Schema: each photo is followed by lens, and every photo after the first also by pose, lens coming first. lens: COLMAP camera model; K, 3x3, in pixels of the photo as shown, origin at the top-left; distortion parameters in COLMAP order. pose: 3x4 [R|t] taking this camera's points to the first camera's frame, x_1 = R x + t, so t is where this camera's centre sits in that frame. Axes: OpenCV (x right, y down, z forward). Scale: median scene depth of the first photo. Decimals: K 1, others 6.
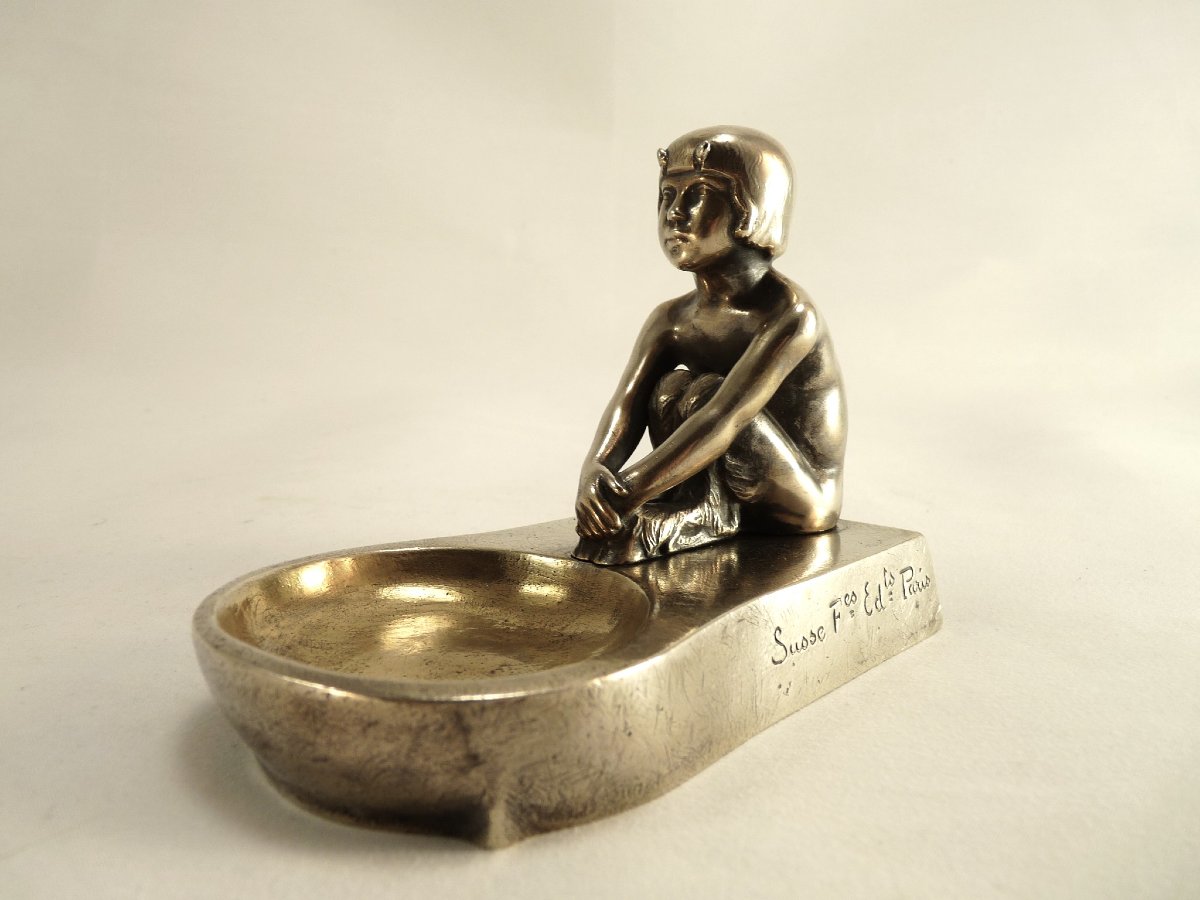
lens RADIAL K [[965.4, 0, 599.1], [0, 965.4, 451.2], [0, 0, 1]] dist [-0.034832, -0.005319]
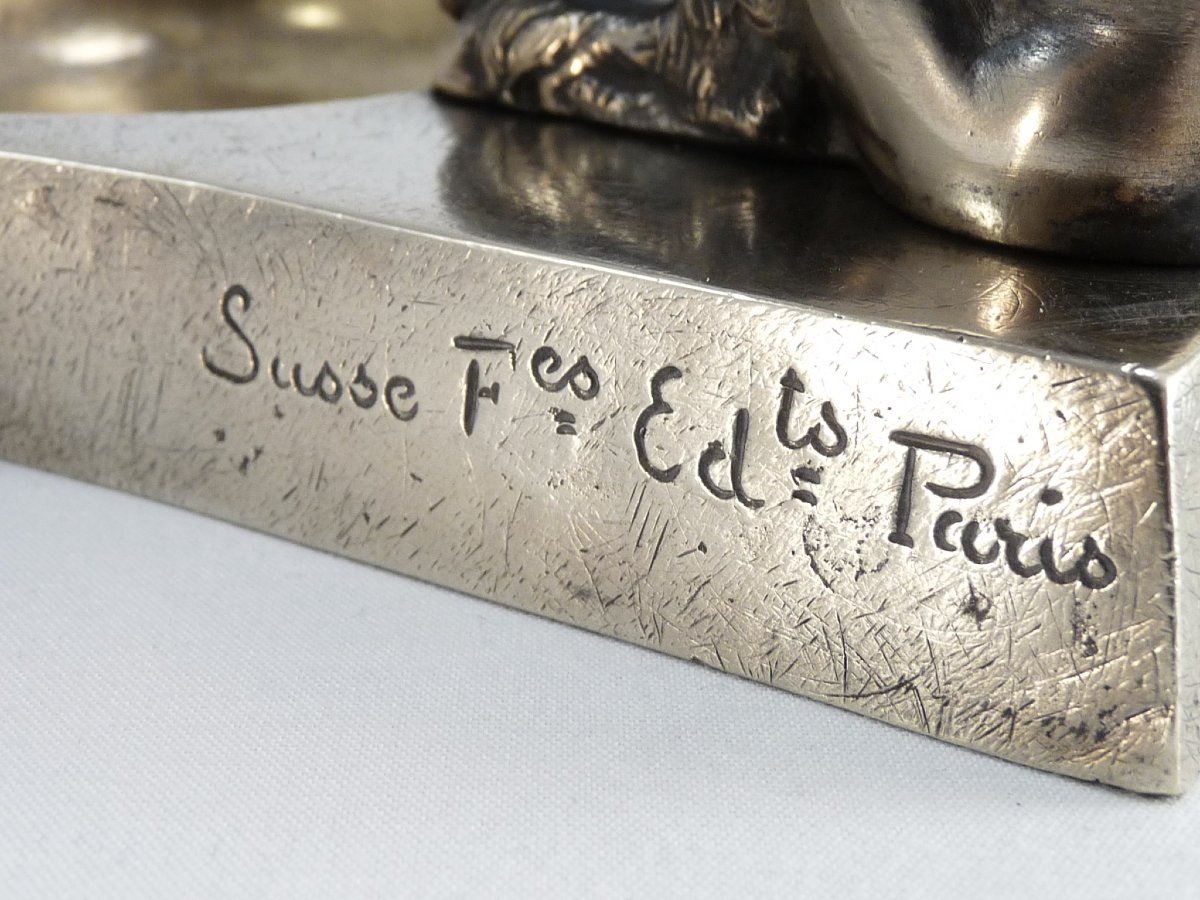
lens RADIAL K [[1904.8, 0, 600.1], [0, 1904.8, 449.1], [0, 0, 1]] dist [-0.023212, 0.000000]
pose [[0.222328, 0.383152, -0.896530, 0.820347], [-0.179383, 0.919921, 0.348664, -0.037251], [0.958328, 0.083305, 0.273255, 0.855107]]
